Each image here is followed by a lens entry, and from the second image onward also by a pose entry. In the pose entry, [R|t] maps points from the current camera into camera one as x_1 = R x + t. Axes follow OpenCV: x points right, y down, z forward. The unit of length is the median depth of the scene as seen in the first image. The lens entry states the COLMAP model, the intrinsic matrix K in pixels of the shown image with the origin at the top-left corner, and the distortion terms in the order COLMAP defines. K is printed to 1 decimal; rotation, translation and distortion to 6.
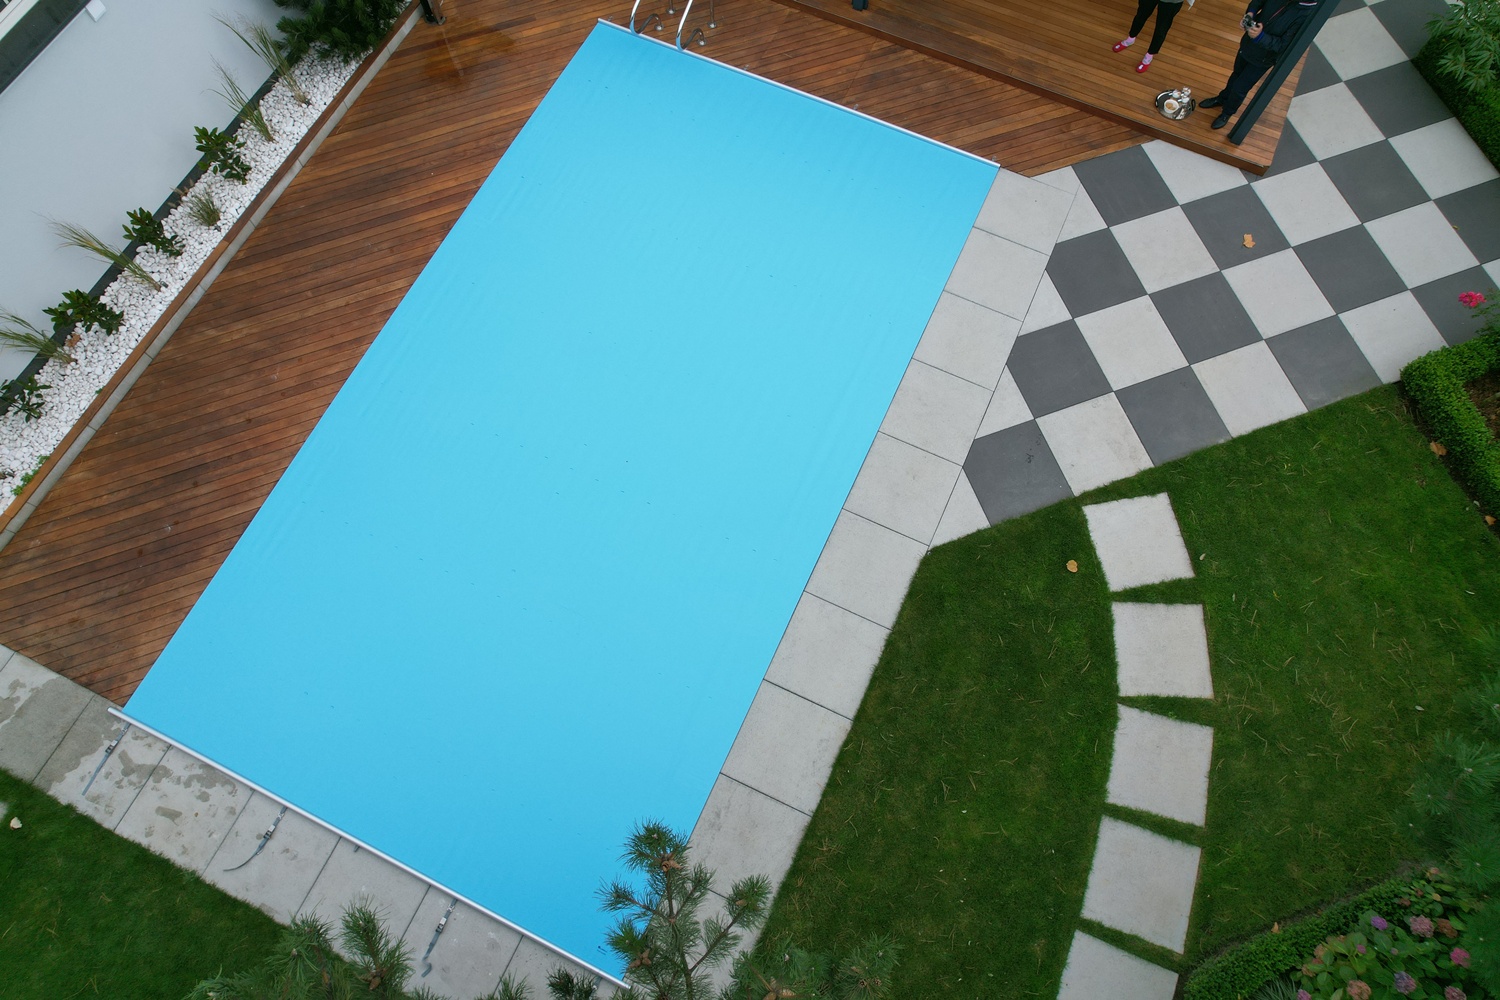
lens RADIAL K [[960.8, 0, 750.0], [0, 960.8, 500.0], [0, 0, 1]] dist [-0.073383, 0.064442]
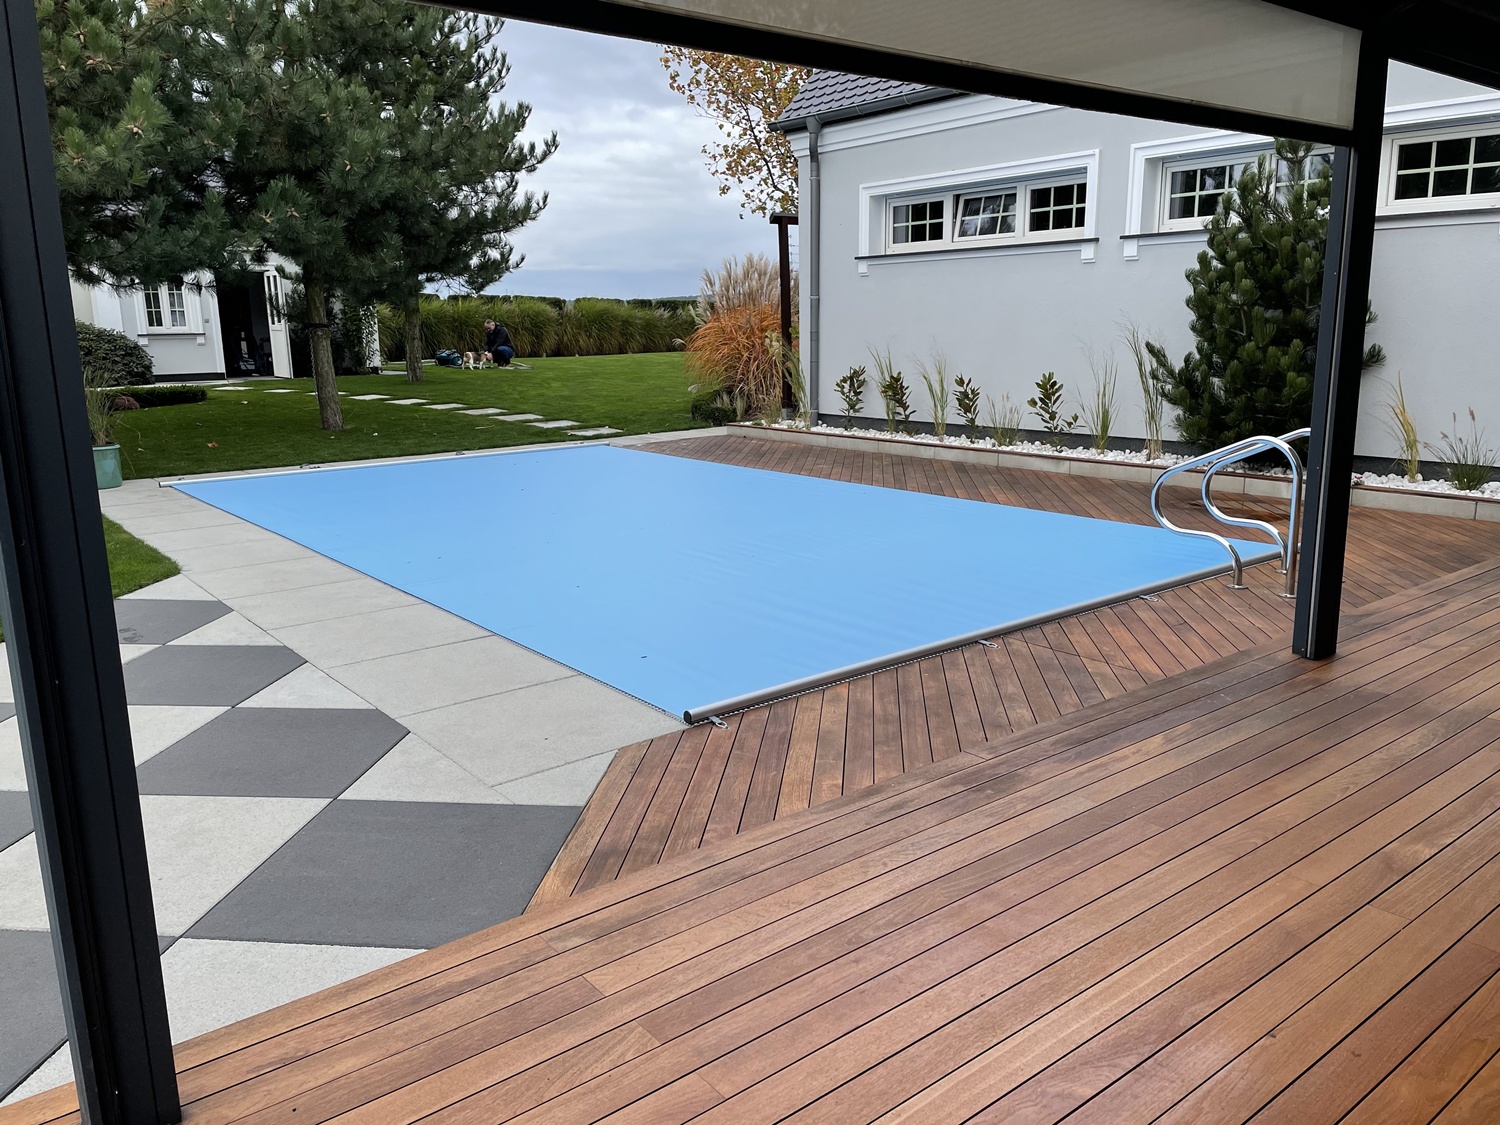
lens RADIAL K [[1147.5, 0, 750.0], [0, 1147.5, 562.5], [0, 0, 1]] dist [0.001875, -0.047412]
pose [[-0.441677, 0.191320, -0.876537, 0.741420], [-0.833270, 0.274647, 0.479823, -0.706750], [0.332538, 0.942319, 0.038116, 1.098228]]
